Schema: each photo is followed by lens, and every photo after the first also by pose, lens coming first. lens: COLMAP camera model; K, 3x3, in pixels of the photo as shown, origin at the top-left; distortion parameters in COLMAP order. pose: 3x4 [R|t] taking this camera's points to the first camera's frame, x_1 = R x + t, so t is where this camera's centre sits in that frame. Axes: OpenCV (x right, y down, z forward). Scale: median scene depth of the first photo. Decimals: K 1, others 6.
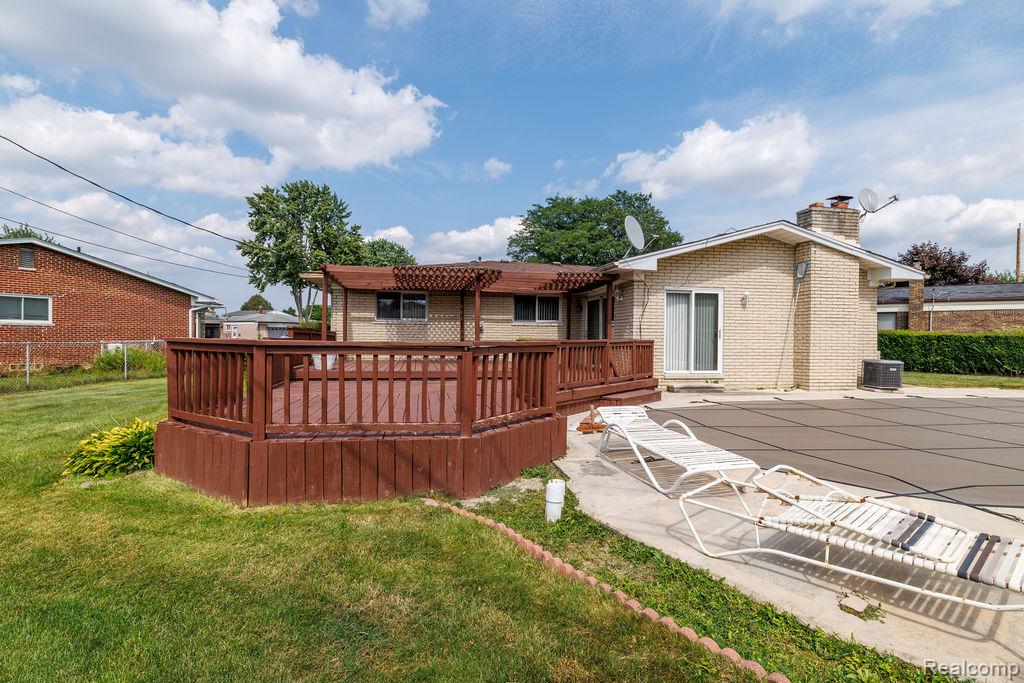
lens RADIAL K [[532.5, 0, 508.1], [0, 532.5, 346.4], [0, 0, 1]] dist [0.003082, -0.001014]
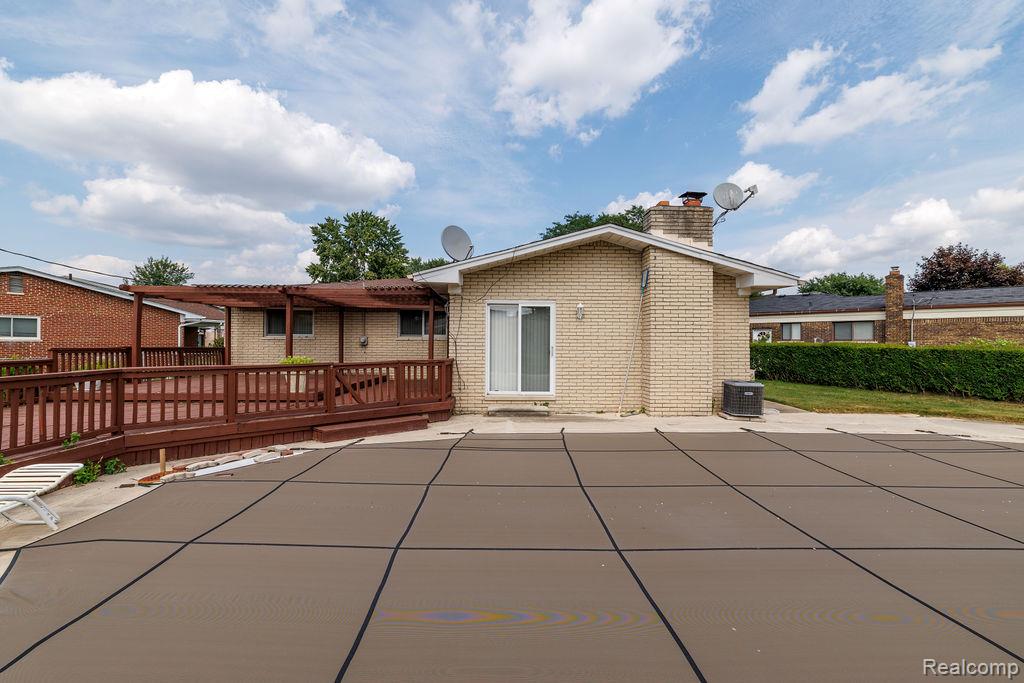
lens RADIAL K [[468.8, 0, 516.2], [0, 468.8, 340.9], [0, 0, 1]] dist [-0.002582, -0.000257]
pose [[0.987730, -0.004309, -0.156109, 0.371988], [0.001121, 0.999789, -0.020501, -0.019658], [0.156164, 0.020074, 0.987527, 0.164174]]
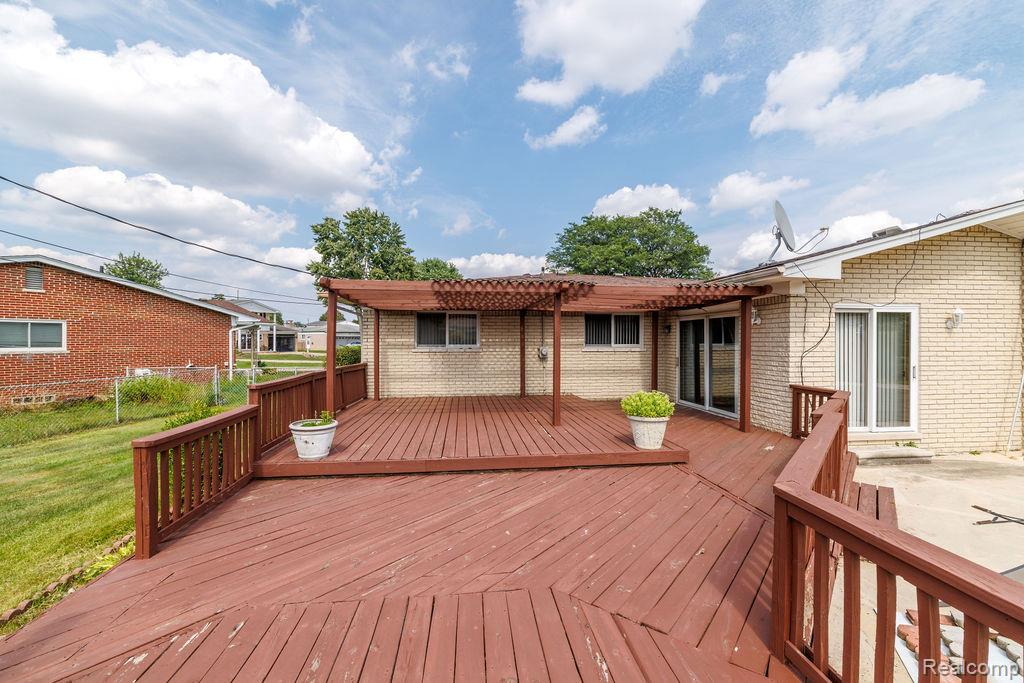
lens RADIAL K [[436.0, 0, 510.1], [0, 436.0, 344.0], [0, 0, 1]] dist [0.002562, 0.000069]
pose [[0.998045, -0.007991, -0.061991, -0.062015], [0.007615, 0.999951, -0.006286, -0.047675], [0.062038, 0.005801, 0.998057, 0.335812]]
